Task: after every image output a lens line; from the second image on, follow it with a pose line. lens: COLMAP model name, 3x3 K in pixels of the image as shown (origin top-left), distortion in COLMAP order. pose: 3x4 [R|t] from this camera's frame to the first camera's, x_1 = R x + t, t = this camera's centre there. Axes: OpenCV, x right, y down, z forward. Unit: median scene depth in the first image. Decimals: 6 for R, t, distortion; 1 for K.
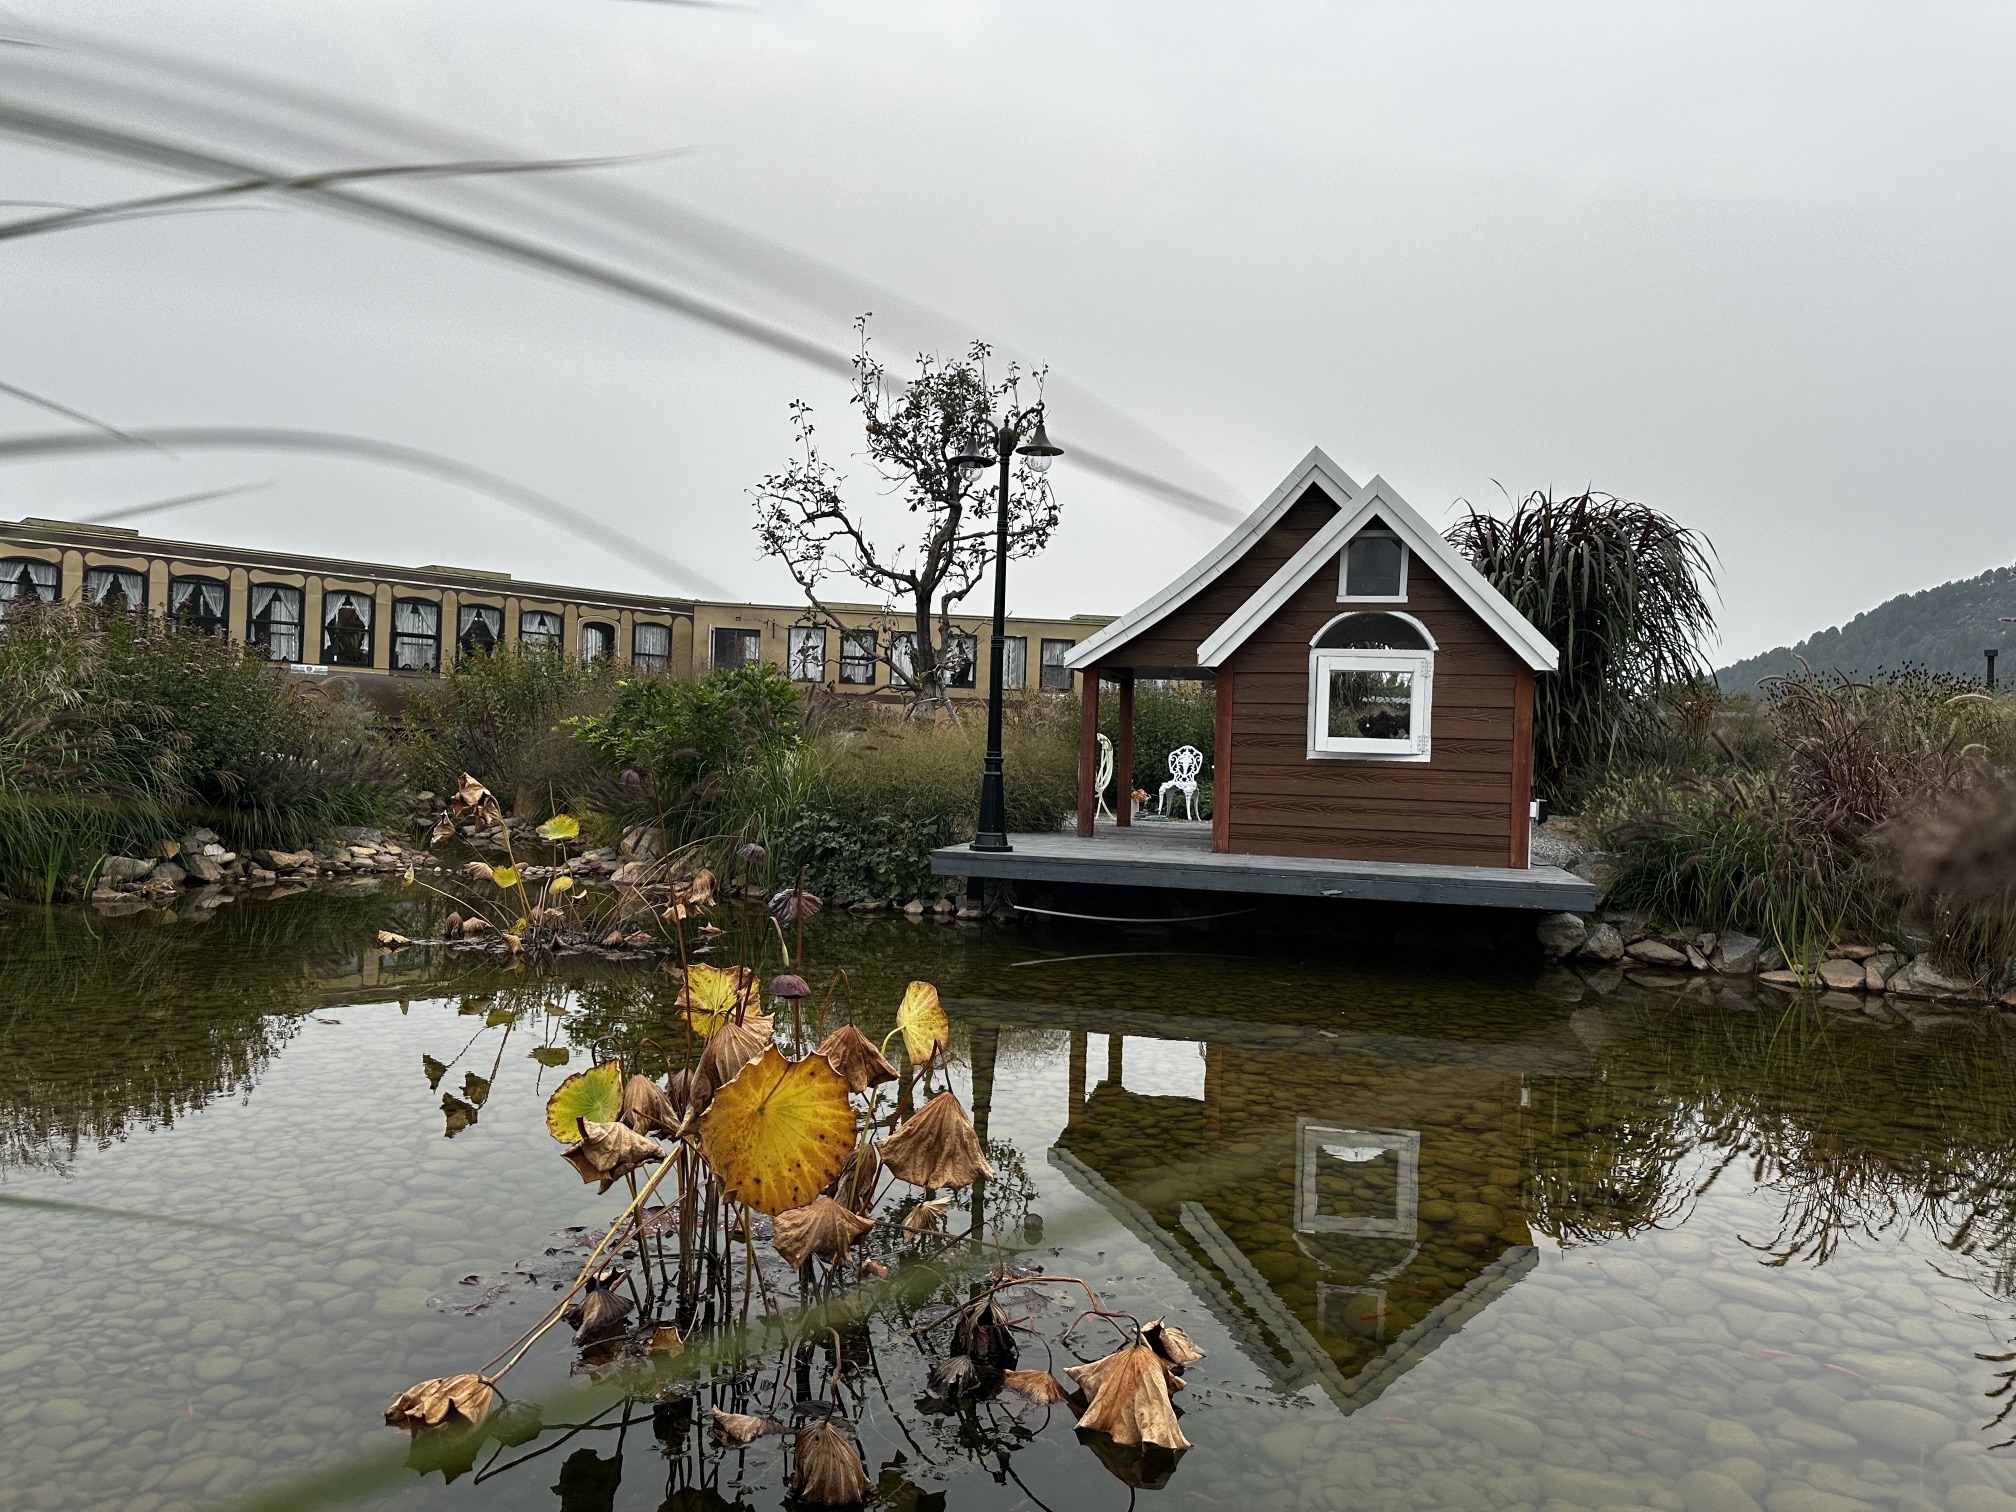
lens RADIAL K [[1410.2, 0, 1003.9], [0, 1410.2, 754.3], [0, 0, 1]] dist [-0.001801, -0.000768]
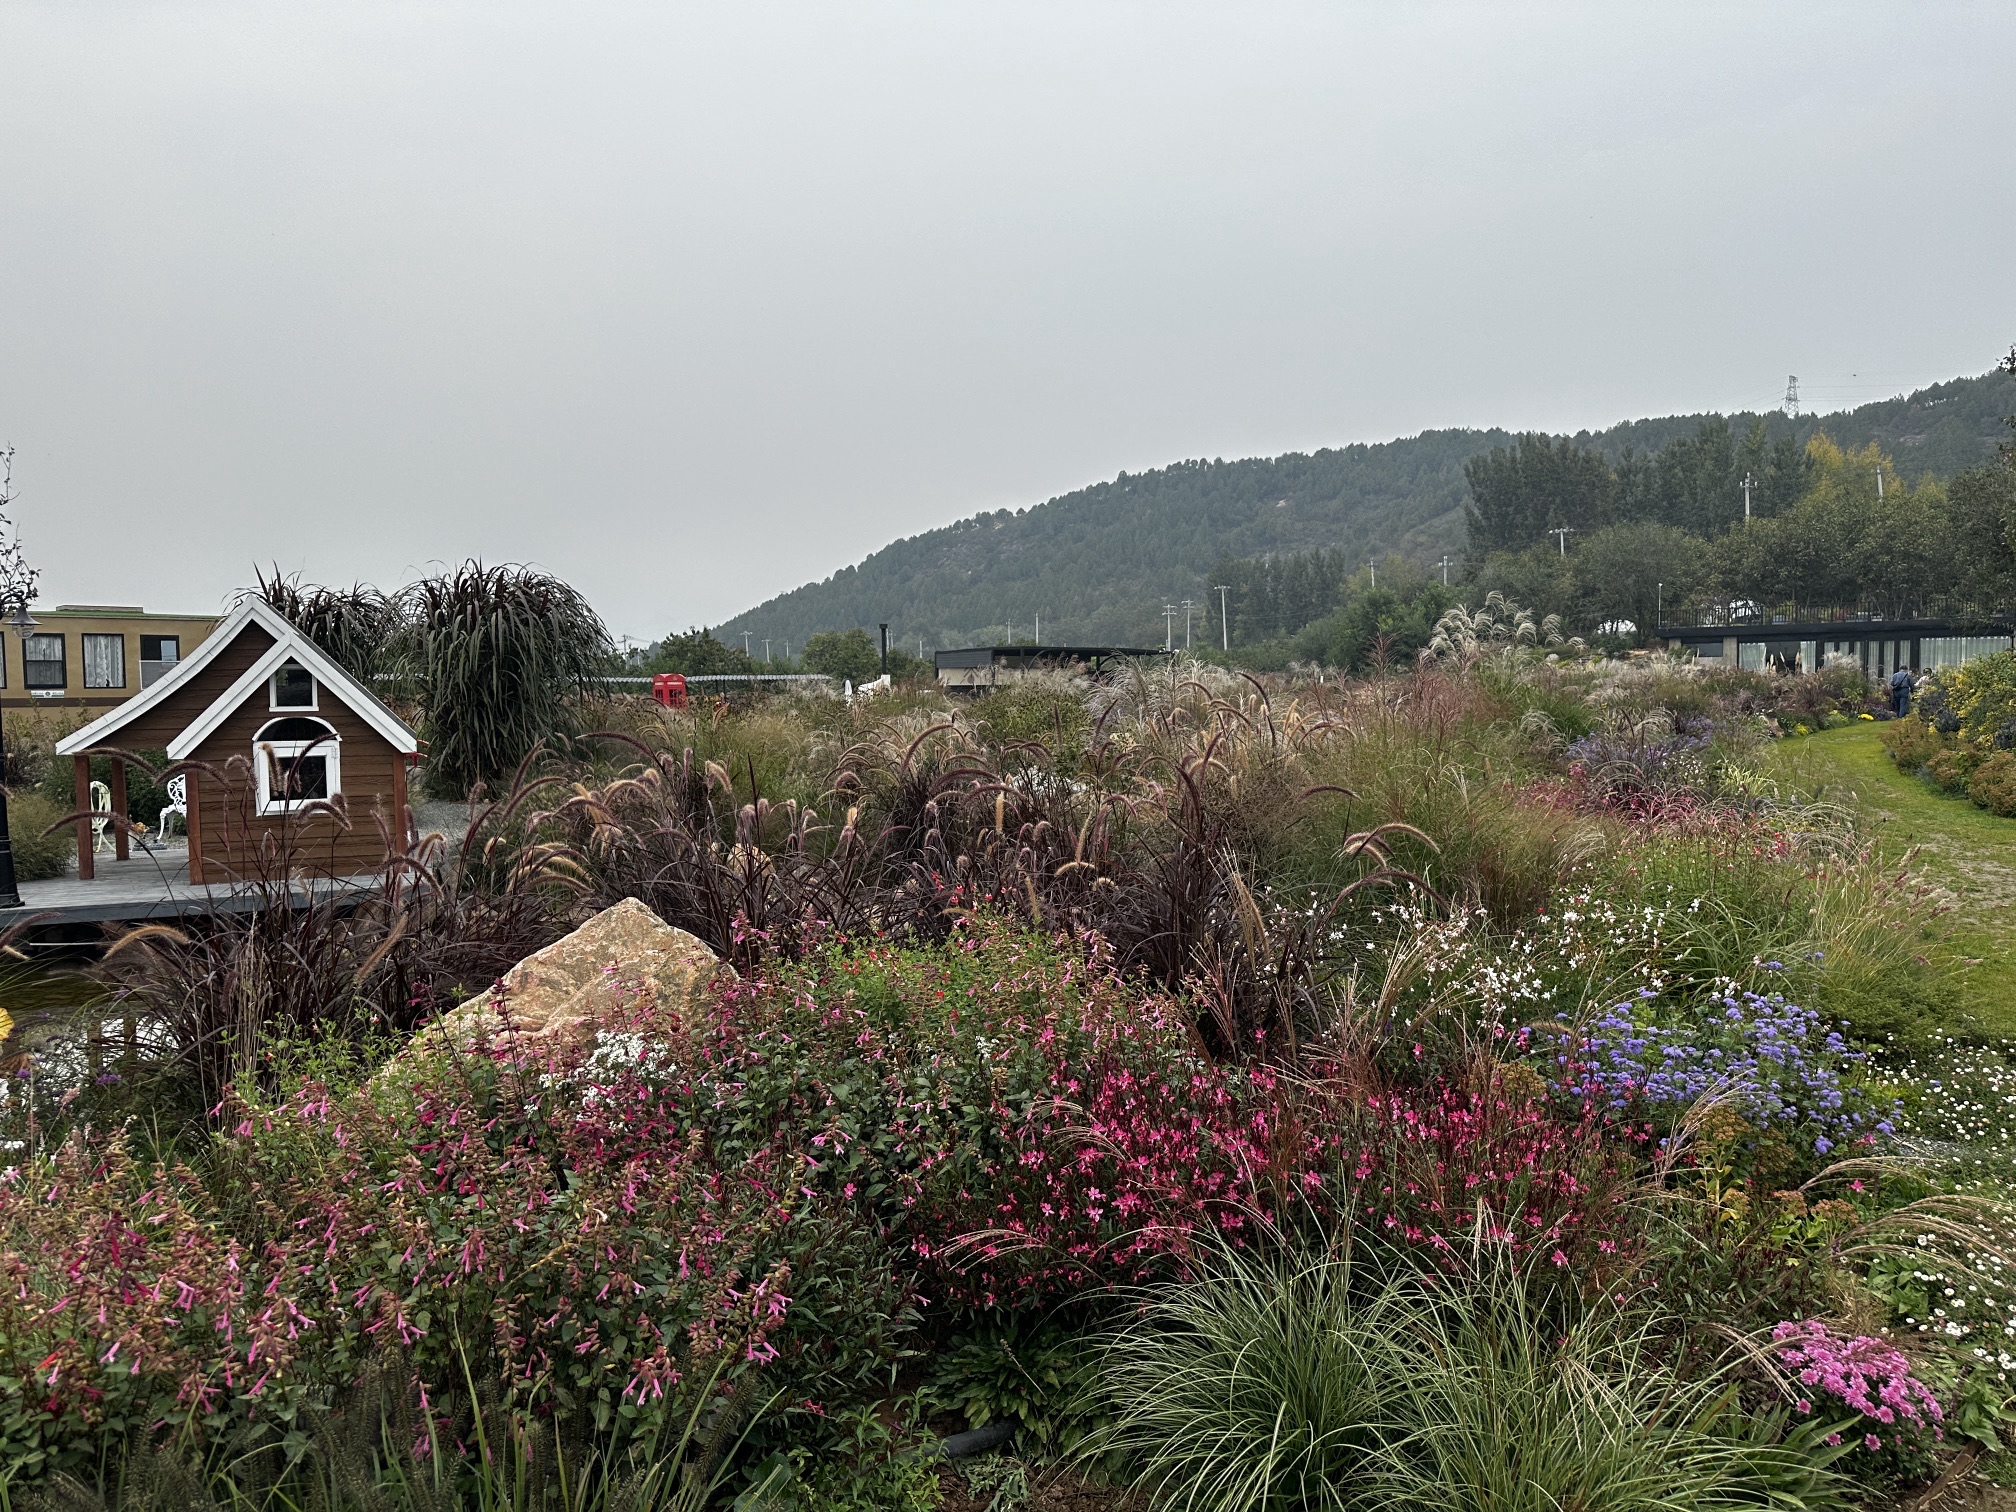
lens RADIAL K [[1410.2, 0, 1004.5], [0, 1410.2, 745.8], [0, 0, 1]] dist [-0.001801, -0.000768]
pose [[0.802280, -0.074847, 0.592237, -0.027345], [0.053537, 0.997132, 0.053493, -0.098122], [-0.594542, -0.011210, 0.803986, -0.616844]]
